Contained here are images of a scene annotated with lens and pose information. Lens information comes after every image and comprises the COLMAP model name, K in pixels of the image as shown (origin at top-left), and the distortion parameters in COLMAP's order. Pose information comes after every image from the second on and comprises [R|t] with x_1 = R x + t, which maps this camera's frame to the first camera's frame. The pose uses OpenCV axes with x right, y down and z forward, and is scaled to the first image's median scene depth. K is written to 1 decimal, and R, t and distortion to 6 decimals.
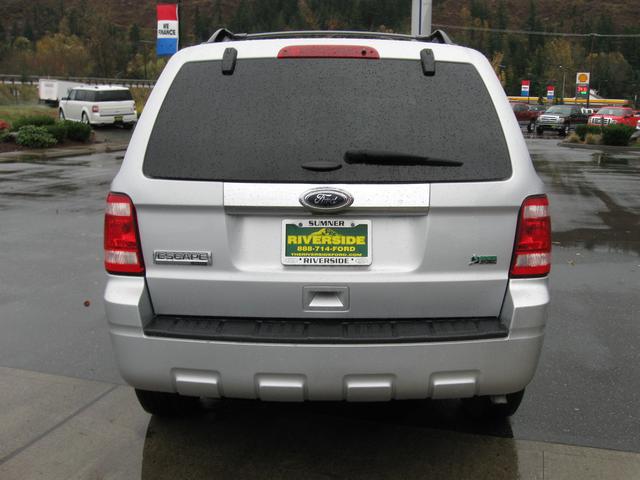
lens RADIAL K [[806.7, 0, 320.0], [0, 806.7, 240.0], [0, 0, 1]] dist [-0.298940, 0.420416]
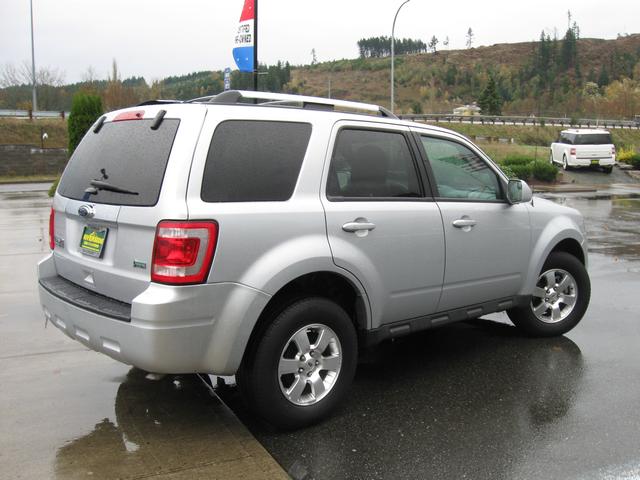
lens RADIAL K [[806.7, 0, 320.0], [0, 806.7, 240.0], [0, 0, 1]] dist [-0.298940, 0.420416]
pose [[0.631979, 0.087266, -0.770057, 0.316612], [-0.127267, 0.991837, 0.007952, -0.014611], [0.764465, 0.092978, 0.637926, 0.081802]]
